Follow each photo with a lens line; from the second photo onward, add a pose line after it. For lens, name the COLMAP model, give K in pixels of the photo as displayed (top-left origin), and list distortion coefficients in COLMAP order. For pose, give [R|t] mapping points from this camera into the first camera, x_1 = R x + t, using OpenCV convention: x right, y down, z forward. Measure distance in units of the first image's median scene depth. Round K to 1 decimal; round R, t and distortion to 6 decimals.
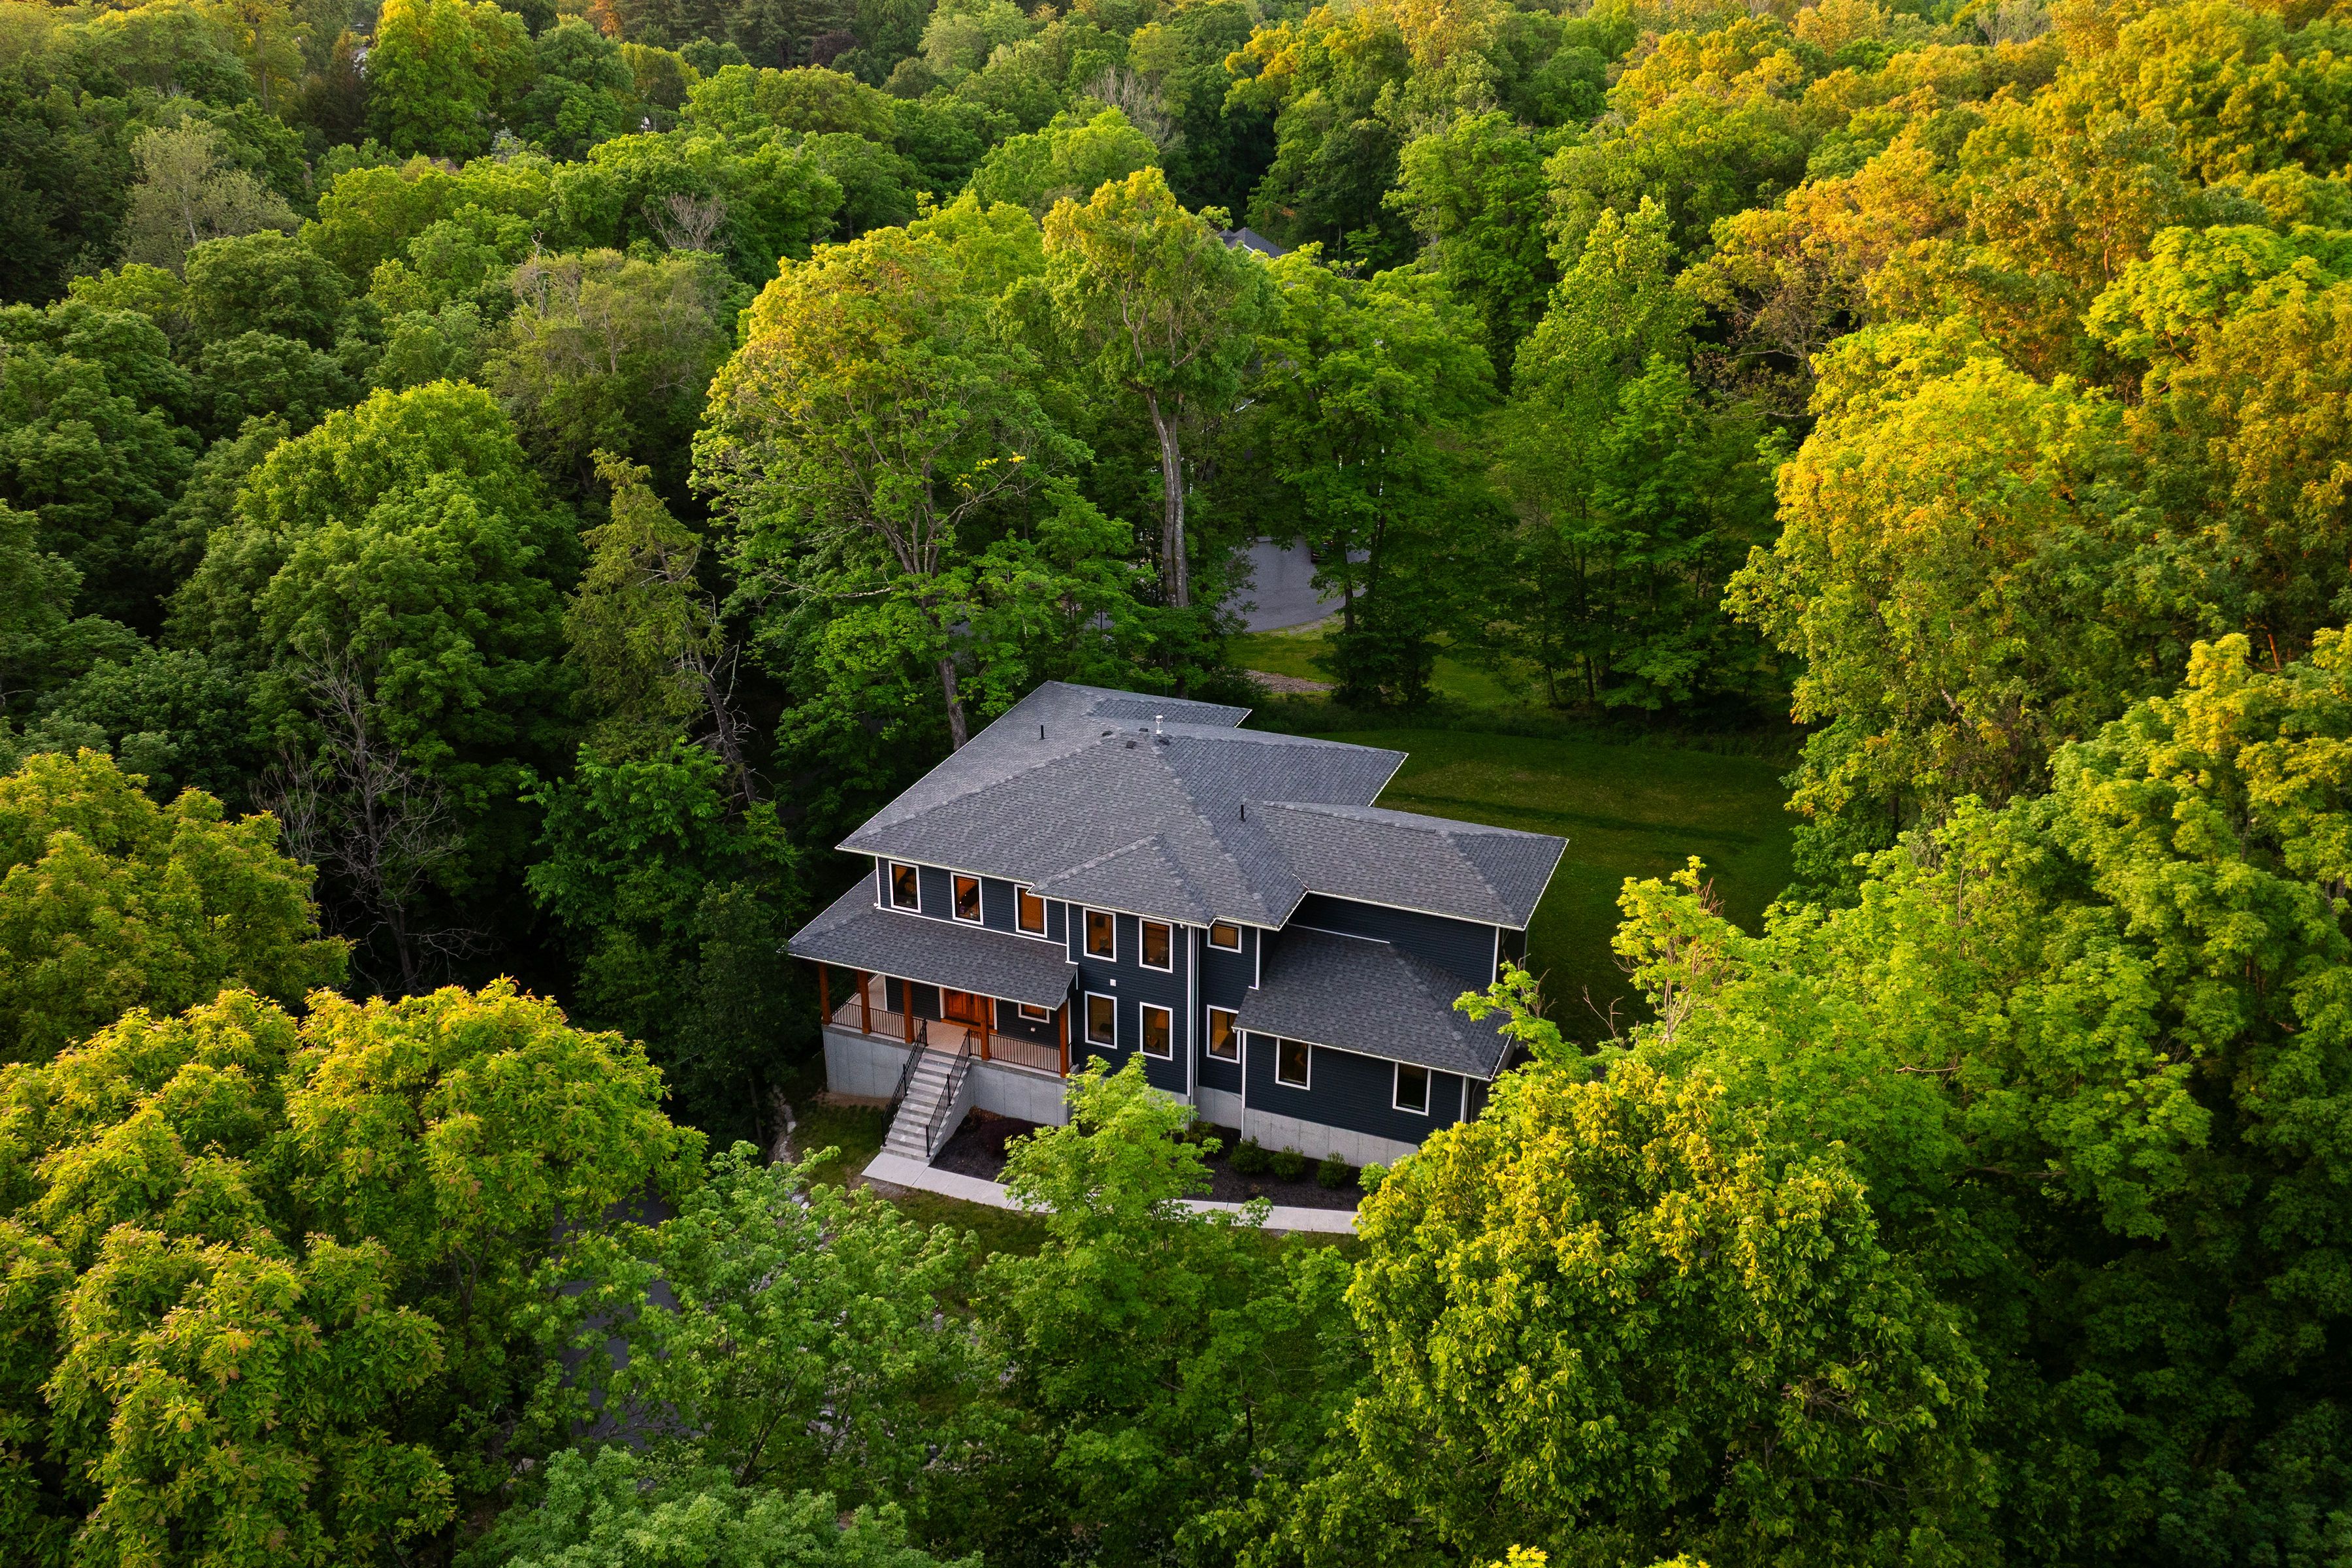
lens RADIAL K [[1670.6, 0, 1176.1], [0, 1670.6, 848.5], [0, 0, 1]] dist [-0.001459, -0.002804]
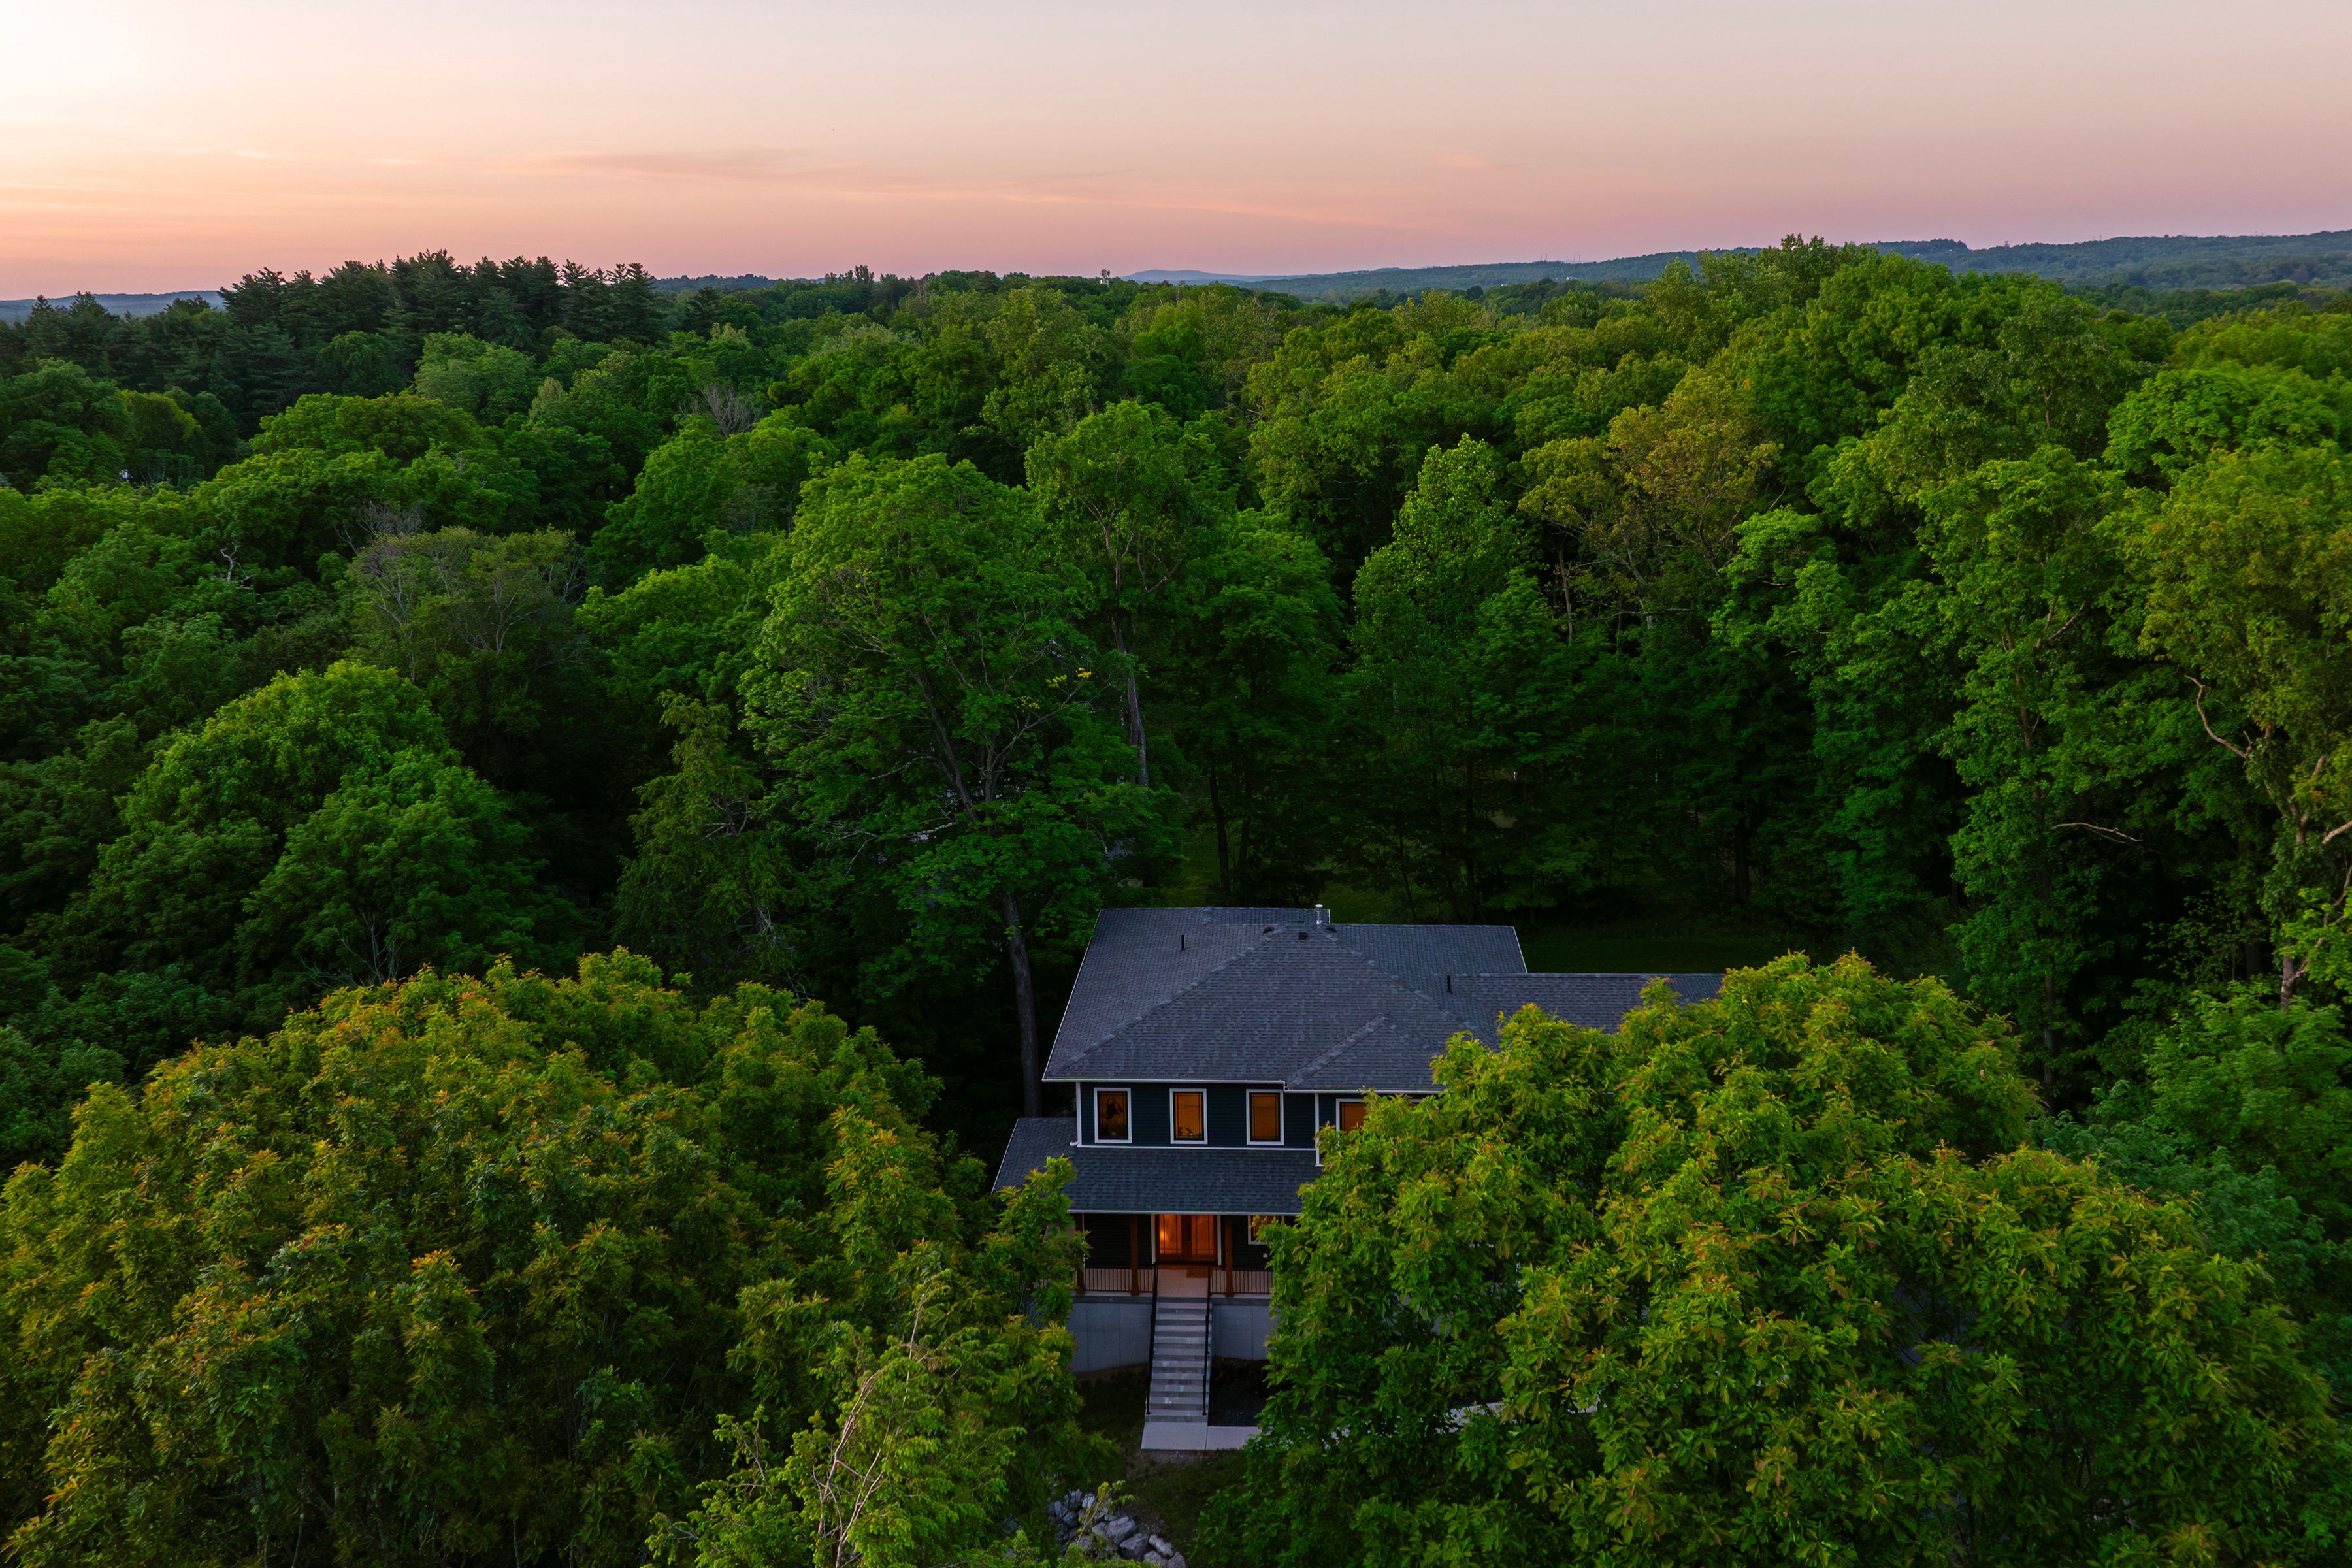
lens RADIAL K [[1767.6, 0, 1176.0], [0, 1767.6, 784.0], [0, 0, 1]] dist [0.004408, 0.001168]
pose [[0.957444, -0.094742, 0.272626, -0.307058], [0.153526, 0.967045, -0.203111, 0.040139], [-0.244398, 0.236322, 0.940437, 0.040885]]
